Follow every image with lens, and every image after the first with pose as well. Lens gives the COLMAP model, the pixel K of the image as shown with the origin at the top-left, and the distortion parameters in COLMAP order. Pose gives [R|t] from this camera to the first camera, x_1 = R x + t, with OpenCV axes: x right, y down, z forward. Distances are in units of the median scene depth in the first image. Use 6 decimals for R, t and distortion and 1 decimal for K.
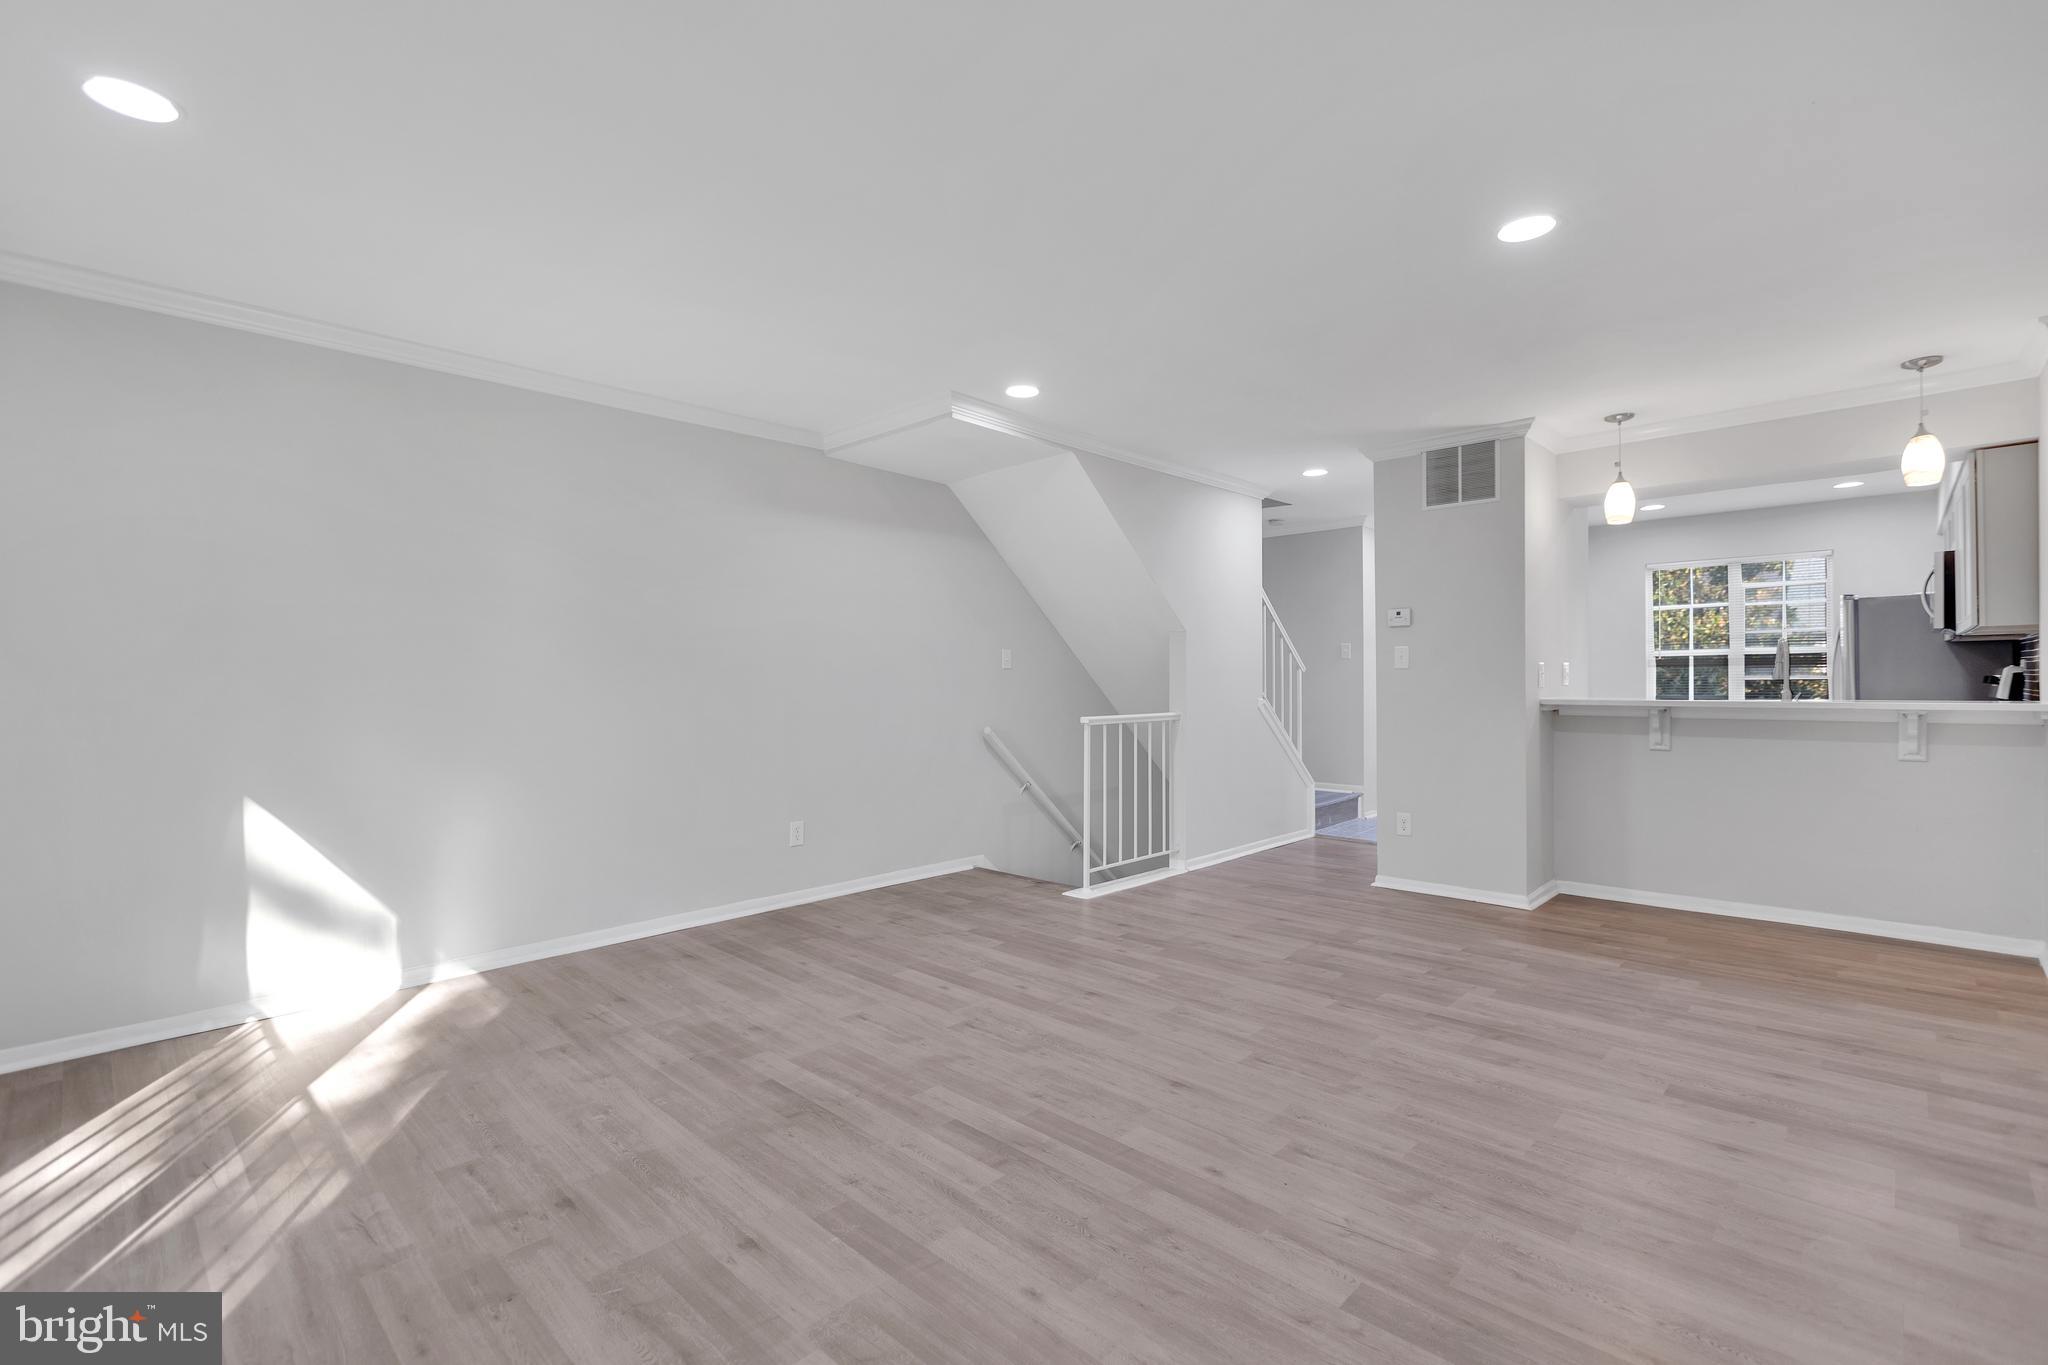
lens RADIAL K [[910.2, 0, 1026.6], [0, 910.2, 681.1], [0, 0, 1]] dist [0.002074, 0.000756]
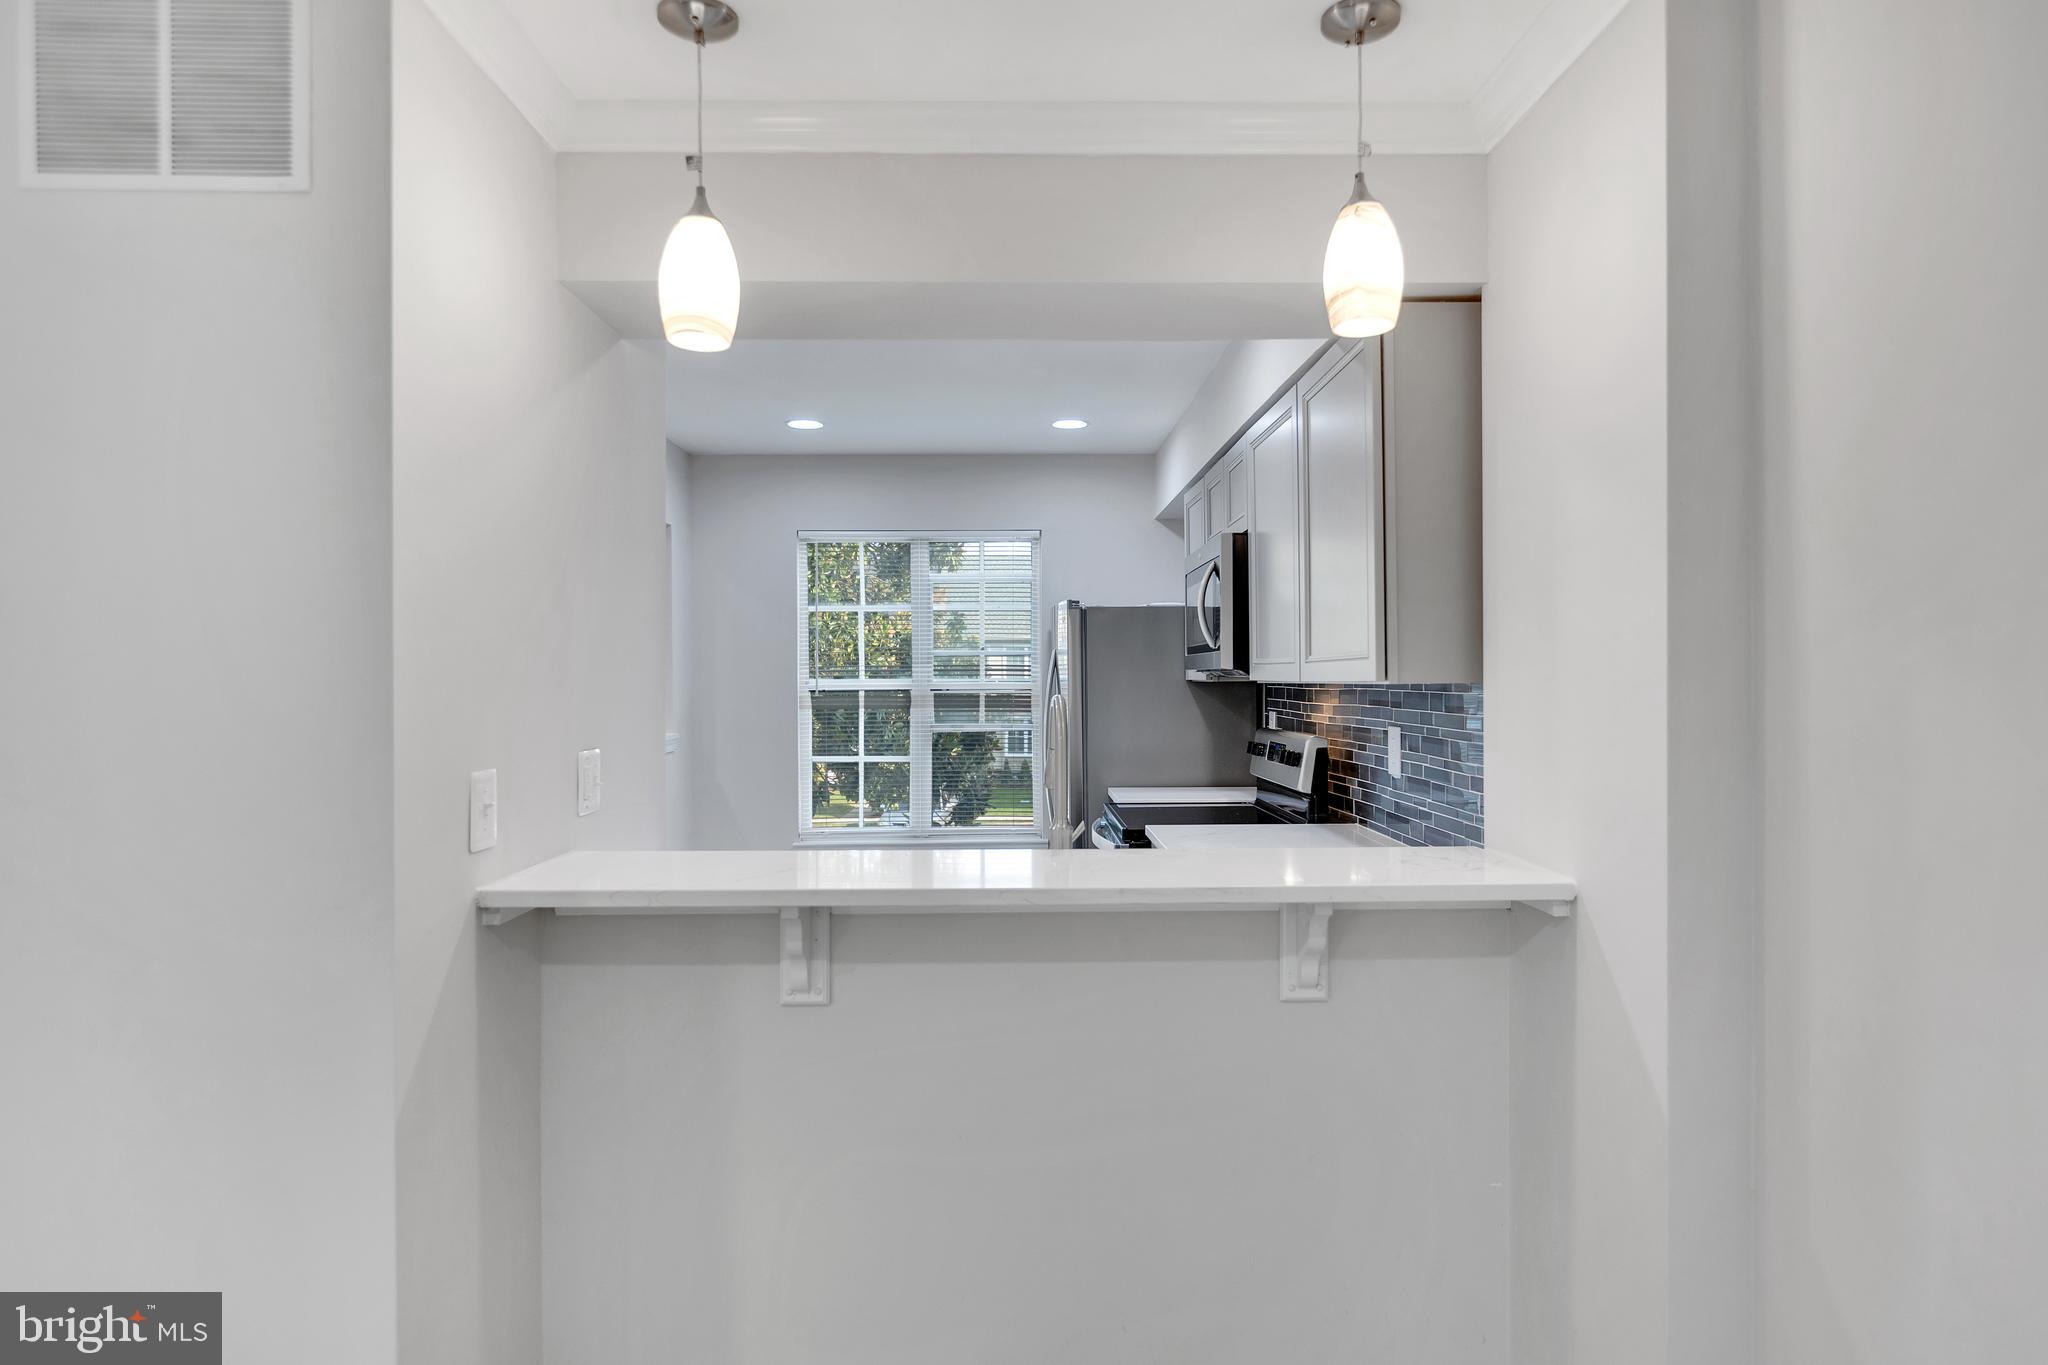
lens RADIAL K [[966.9, 0, 1016.9], [0, 966.9, 651.2], [0, 0, 1]] dist [0.014943, 0.000329]
pose [[0.695440, 0.012167, 0.718481, 0.373219], [0.002072, 0.999819, -0.018936, -0.044312], [-0.718581, 0.014658, 0.695289, 0.526229]]
